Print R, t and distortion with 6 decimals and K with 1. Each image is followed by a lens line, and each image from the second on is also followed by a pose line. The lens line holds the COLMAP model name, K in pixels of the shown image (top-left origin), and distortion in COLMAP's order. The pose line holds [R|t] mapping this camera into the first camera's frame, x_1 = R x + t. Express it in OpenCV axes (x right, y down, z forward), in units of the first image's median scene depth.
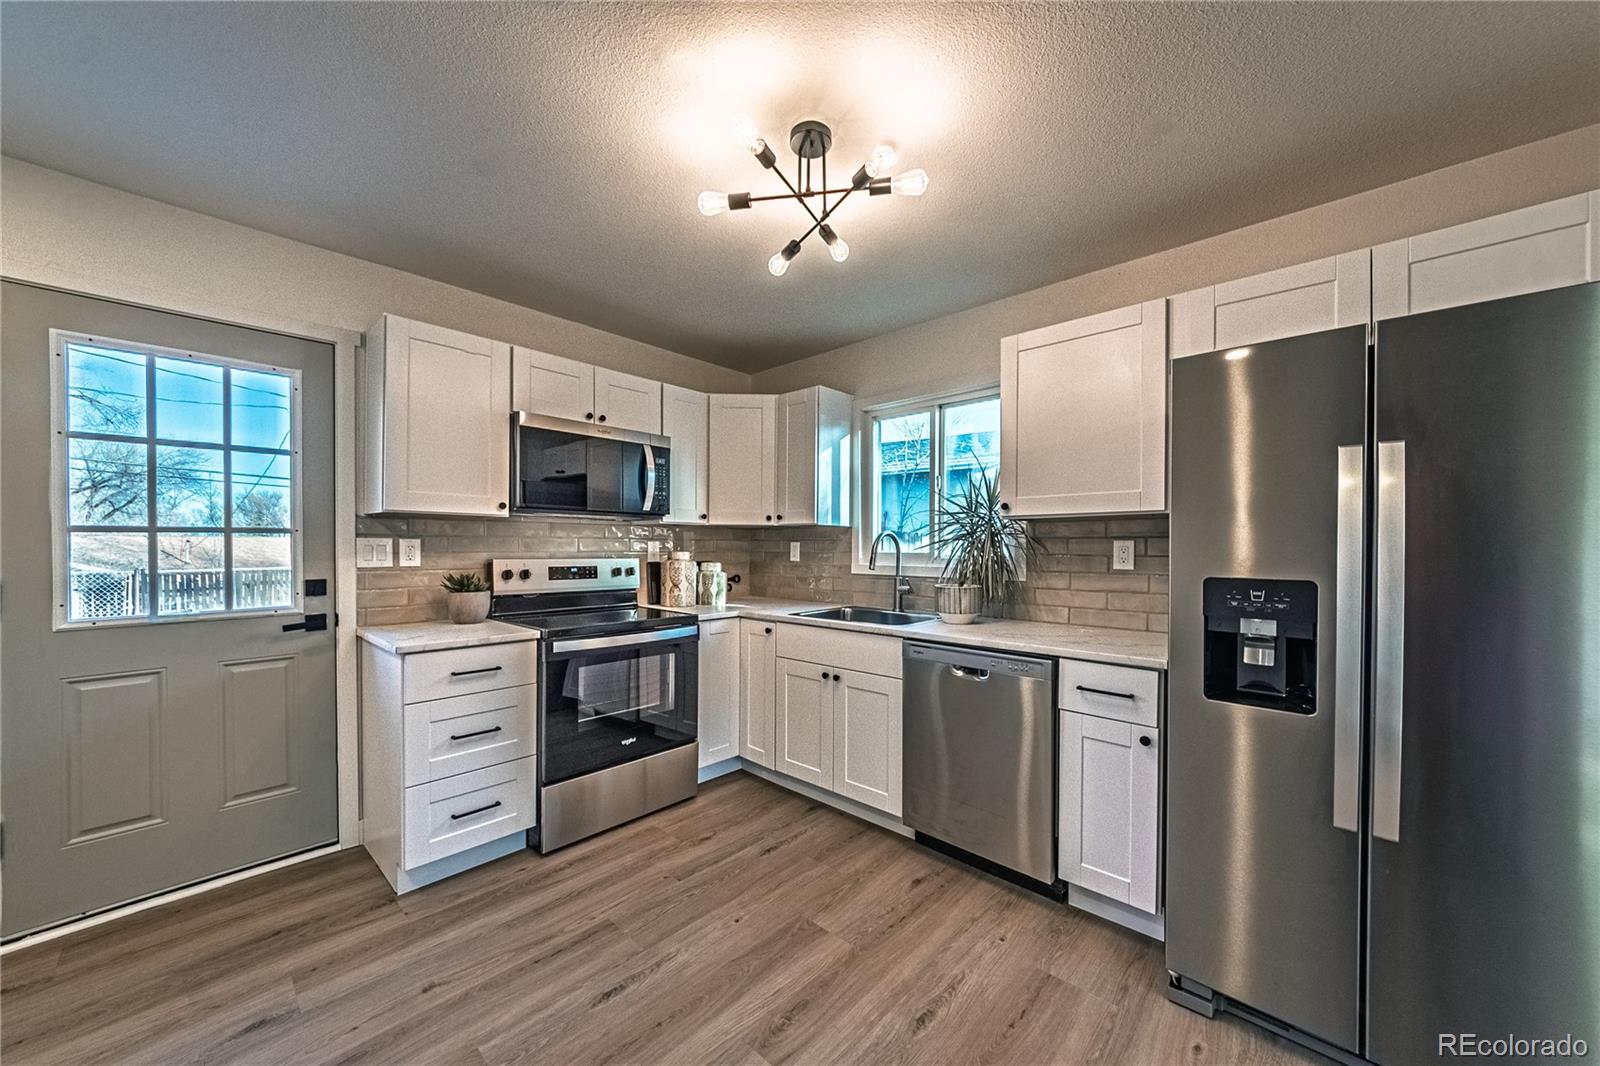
lens RADIAL K [[575.3, 0, 806.5], [0, 575.3, 548.2], [0, 0, 1]] dist [0.000168, 0.000173]
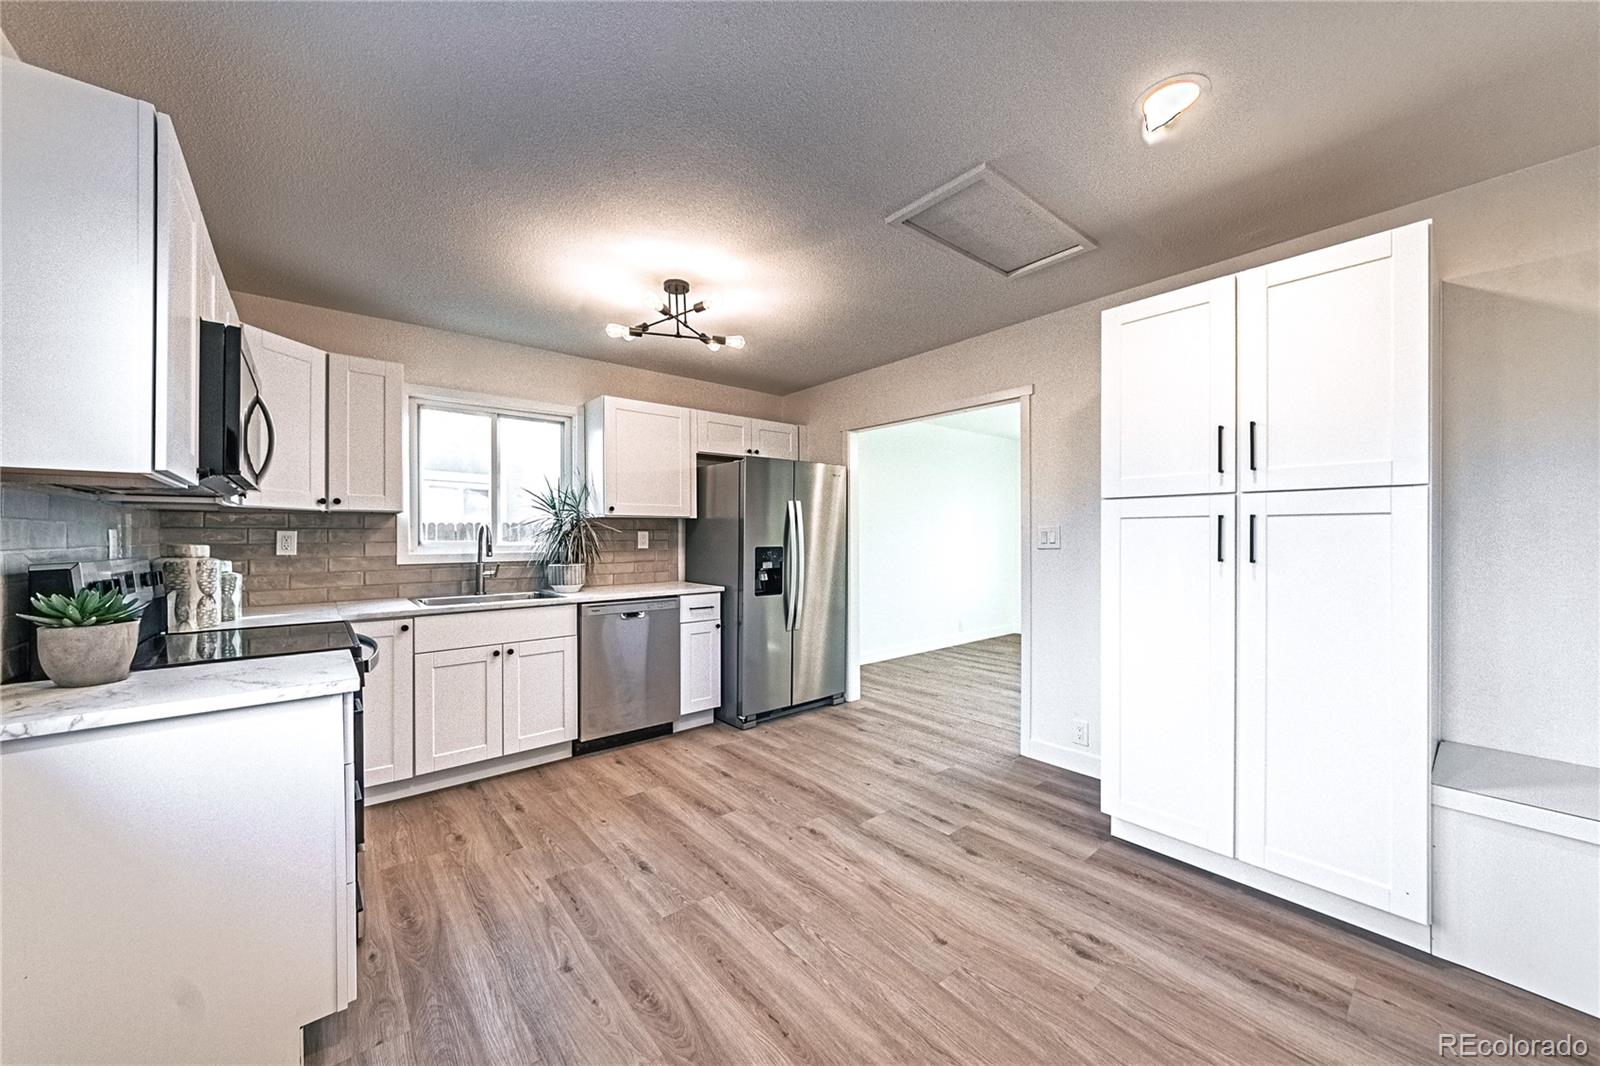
lens RADIAL K [[585.8, 0, 804.9], [0, 585.8, 537.9], [0, 0, 1]] dist [0.000412, -0.000002]
pose [[0.121370, -0.006786, 0.992584, -1.236111], [0.009407, 0.999940, 0.005686, 0.000416], [-0.992563, 0.008647, 0.121427, 0.339604]]
